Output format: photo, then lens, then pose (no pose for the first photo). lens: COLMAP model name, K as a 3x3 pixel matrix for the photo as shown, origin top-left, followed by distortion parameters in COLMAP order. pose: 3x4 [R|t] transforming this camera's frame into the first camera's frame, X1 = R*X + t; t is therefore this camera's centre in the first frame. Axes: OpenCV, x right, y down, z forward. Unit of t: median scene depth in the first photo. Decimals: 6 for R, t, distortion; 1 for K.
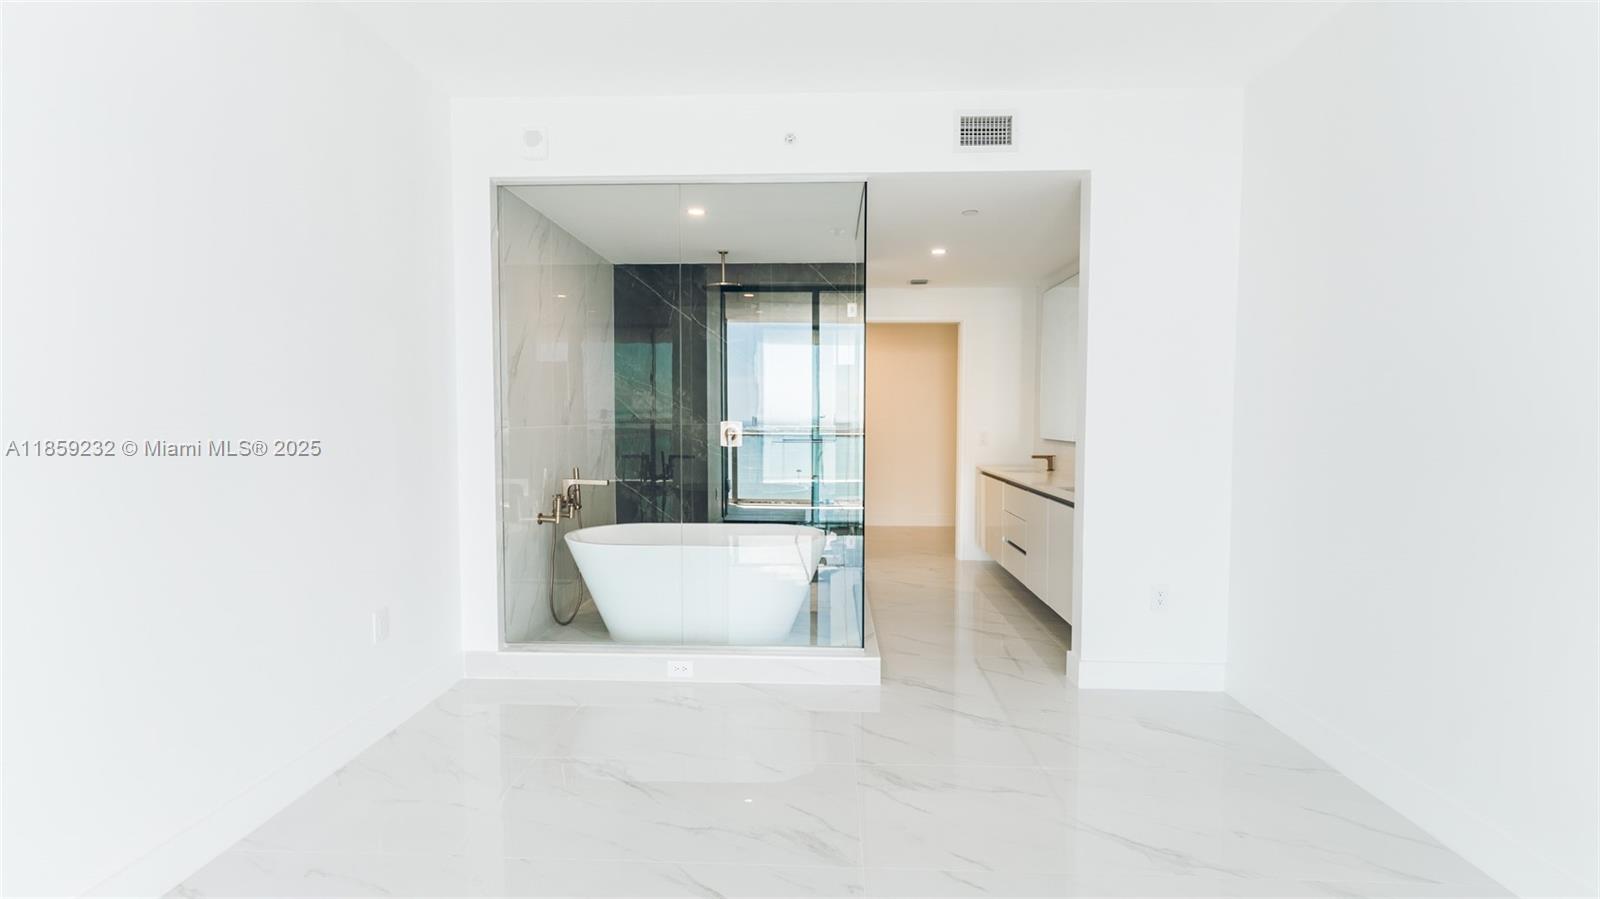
lens RADIAL K [[715.7, 0, 802.3], [0, 715.7, 447.3], [0, 0, 1]] dist [-0.000760, 0.000492]
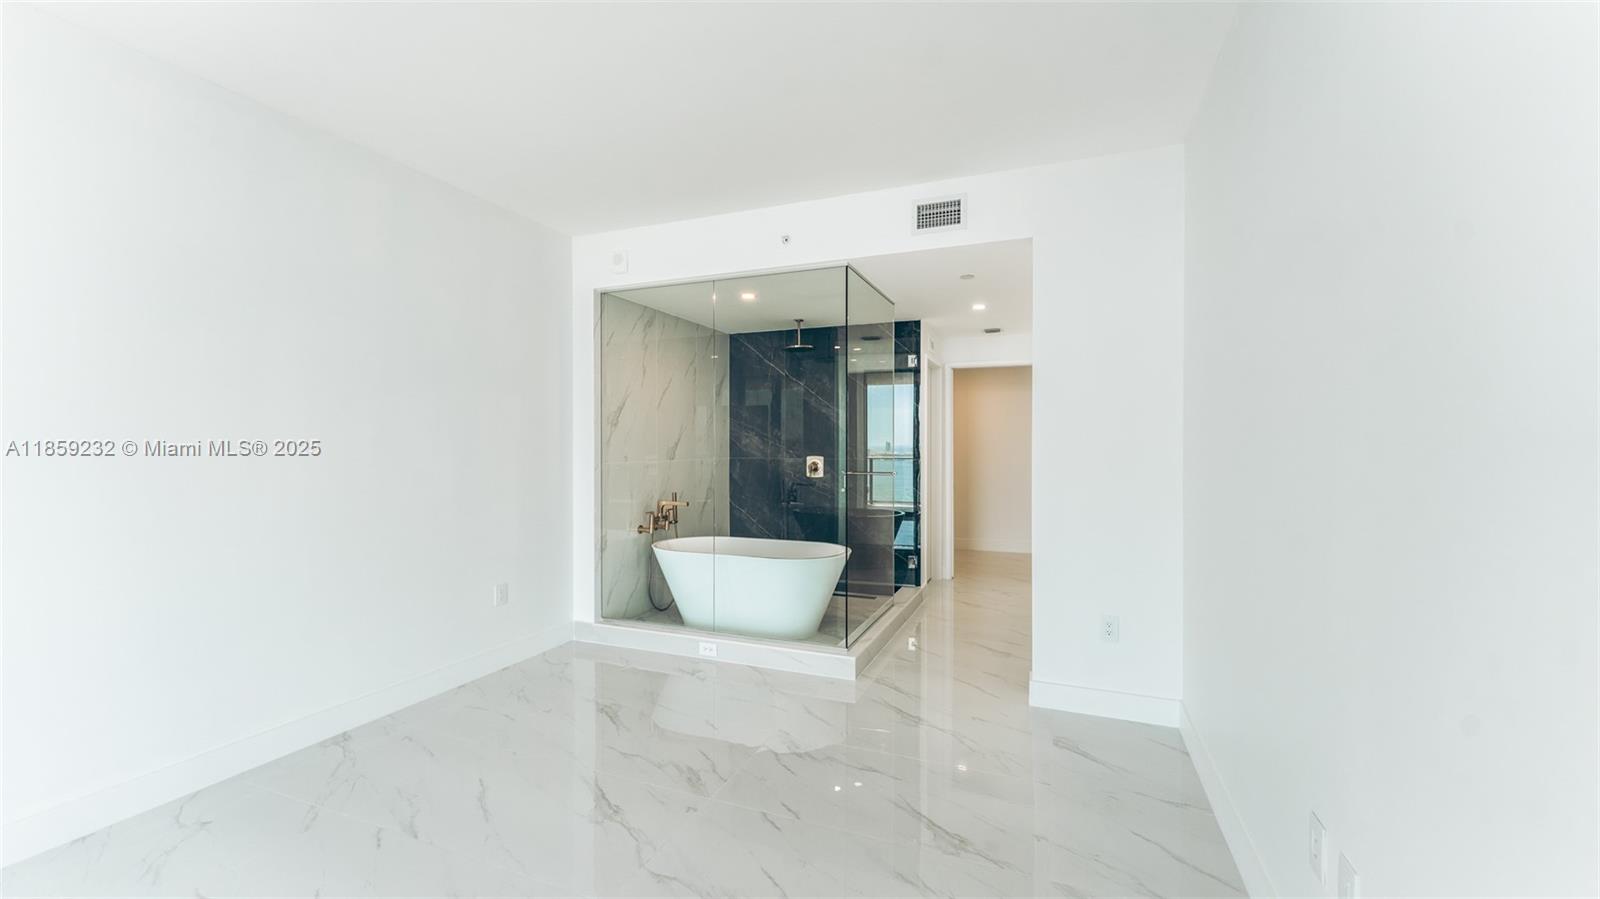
lens RADIAL K [[646.1, 0, 797.3], [0, 646.1, 448.9], [0, 0, 1]] dist [-0.000847, 0.000306]
pose [[0.938569, -0.000640, -0.345092, 0.375531], [-0.012217, 0.999310, -0.035080, -0.015117], [0.344876, 0.037141, 0.937913, -0.058708]]
